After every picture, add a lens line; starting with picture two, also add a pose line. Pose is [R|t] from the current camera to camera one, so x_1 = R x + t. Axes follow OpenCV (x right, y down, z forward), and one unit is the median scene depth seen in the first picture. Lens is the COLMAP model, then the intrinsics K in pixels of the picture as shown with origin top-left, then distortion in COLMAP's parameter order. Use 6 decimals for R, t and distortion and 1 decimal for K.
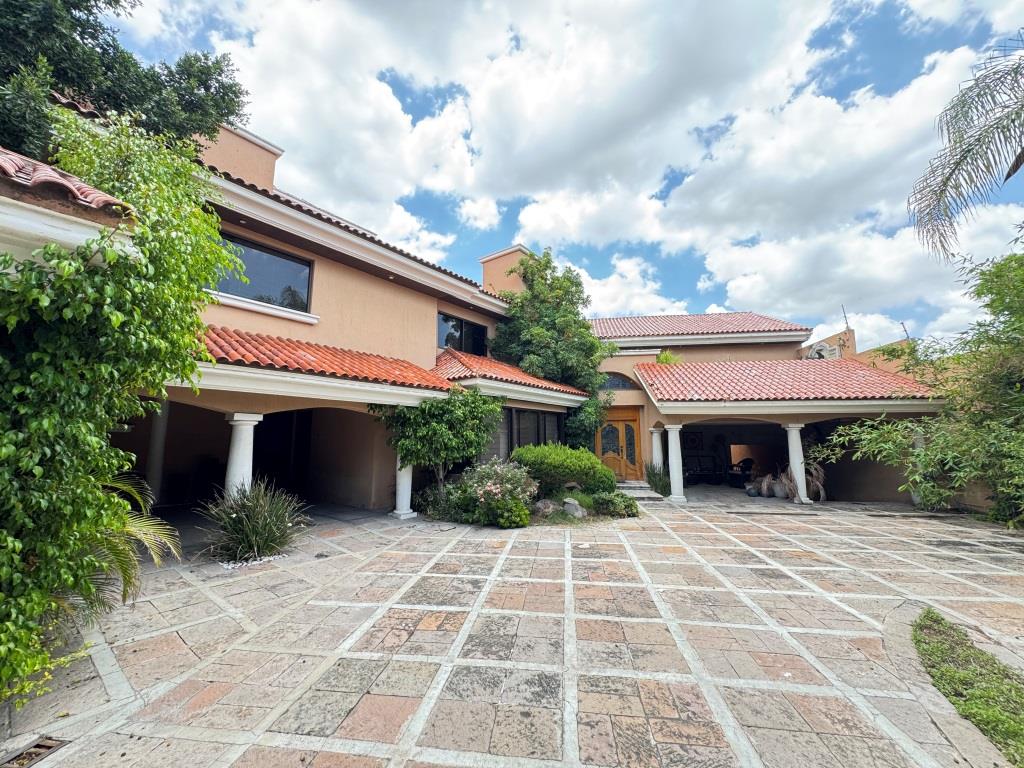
lens RADIAL K [[407.4, 0, 512.0], [0, 407.4, 382.7], [0, 0, 1]] dist [-0.002604, 0.000074]
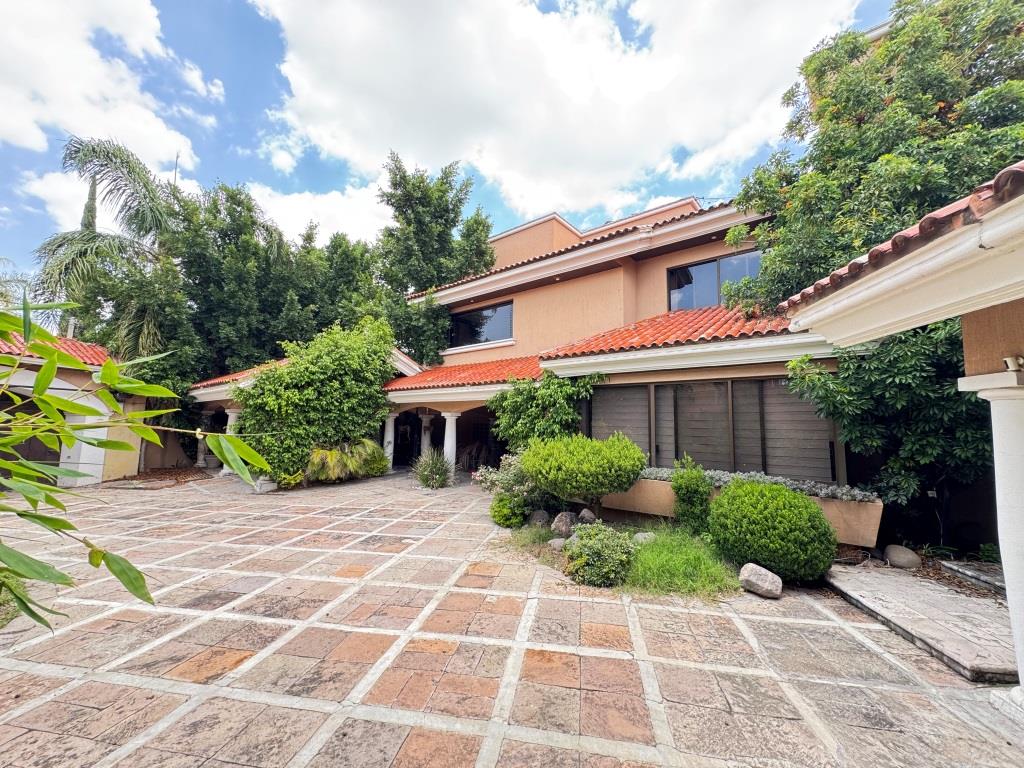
lens RADIAL K [[410.2, 0, 508.8], [0, 410.2, 382.6], [0, 0, 1]] dist [-0.002543, 0.000047]
pose [[-0.038105, -0.103322, -0.993918, 1.384530], [0.120440, 0.986914, -0.107211, 0.208290], [0.991989, -0.123793, -0.025162, 1.581117]]
